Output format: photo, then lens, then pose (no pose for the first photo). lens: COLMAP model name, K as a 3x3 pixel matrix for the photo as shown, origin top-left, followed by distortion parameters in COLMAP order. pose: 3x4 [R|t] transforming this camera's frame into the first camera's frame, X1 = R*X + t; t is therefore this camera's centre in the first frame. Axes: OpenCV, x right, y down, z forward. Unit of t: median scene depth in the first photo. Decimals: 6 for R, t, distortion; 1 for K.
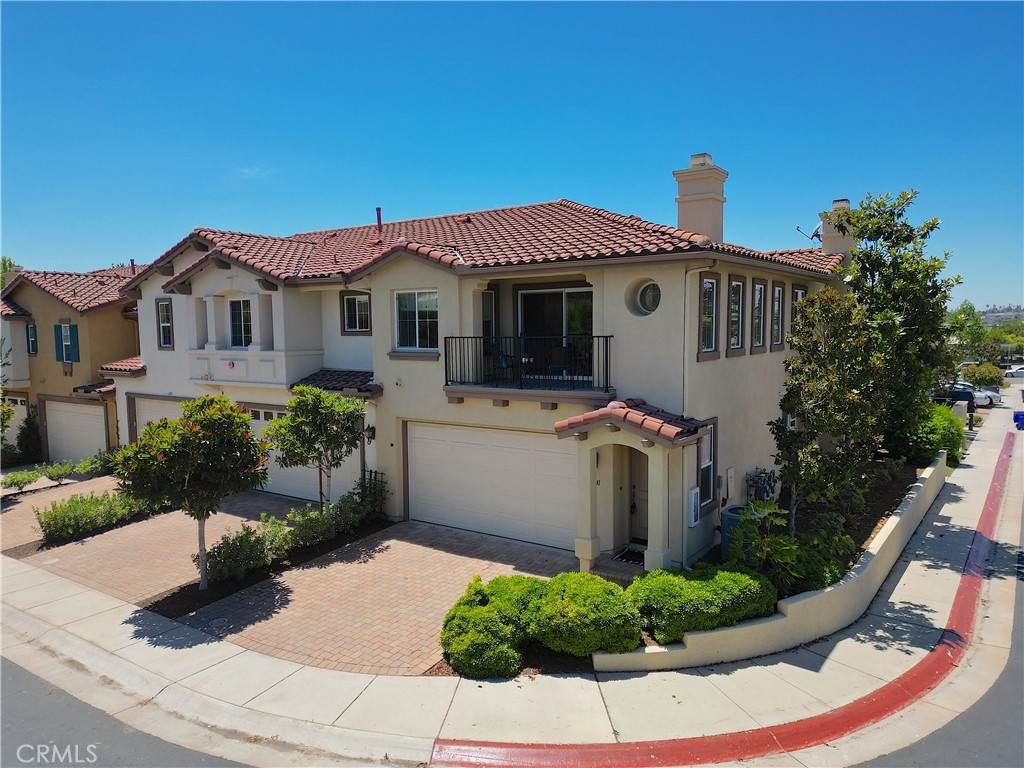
lens RADIAL K [[720.6, 0, 512.0], [0, 720.6, 384.0], [0, 0, 1]] dist [0.037036, -0.004195]
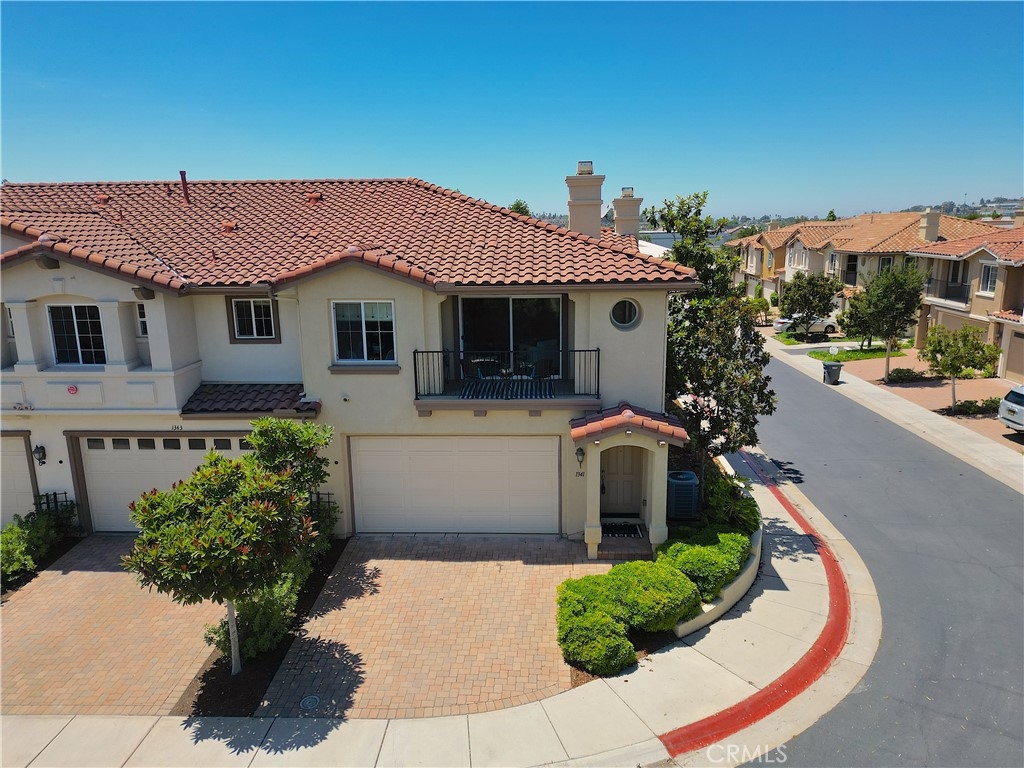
lens RADIAL K [[720.6, 0, 512.0], [0, 720.6, 384.0], [0, 0, 1]] dist [0.037036, -0.004195]
pose [[0.847832, -0.115517, 0.517530, -0.524081], [0.046895, 0.988493, 0.143814, -0.166265], [-0.528188, -0.097661, 0.843493, 0.101334]]
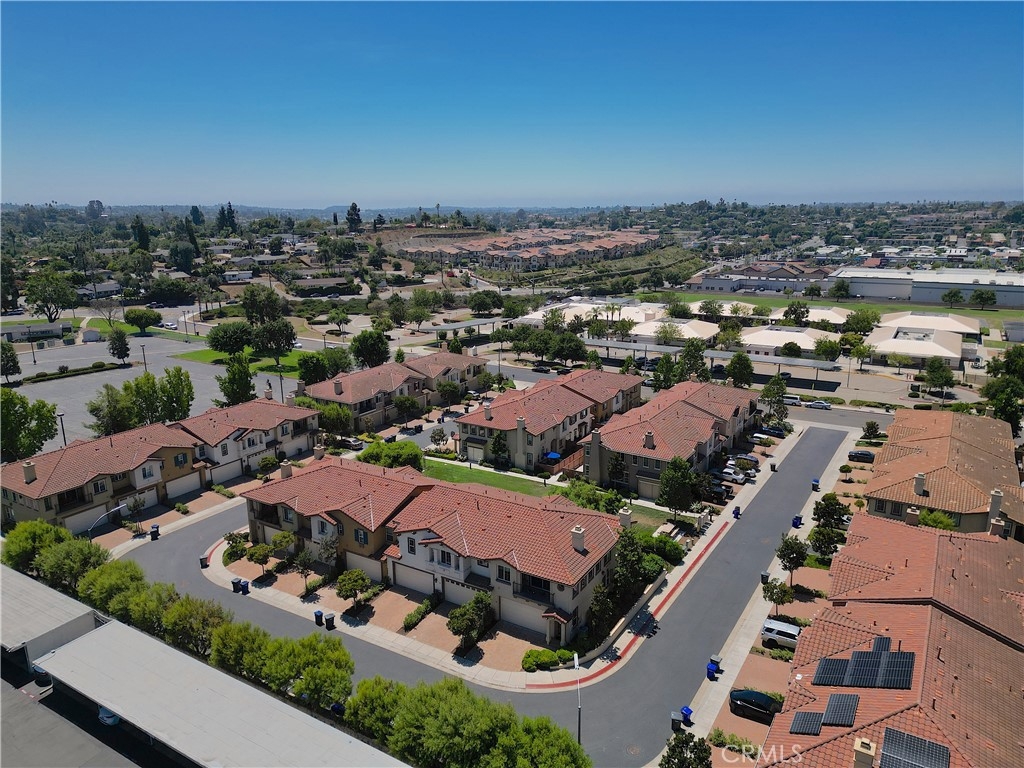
lens RADIAL K [[720.6, 0, 512.0], [0, 720.6, 384.0], [0, 0, 1]] dist [0.037036, -0.004195]
pose [[0.997449, -0.010983, 0.070527, -0.395397], [-0.000480, 0.987036, 0.160498, -1.930299], [-0.071376, -0.160123, 0.984513, -2.979728]]
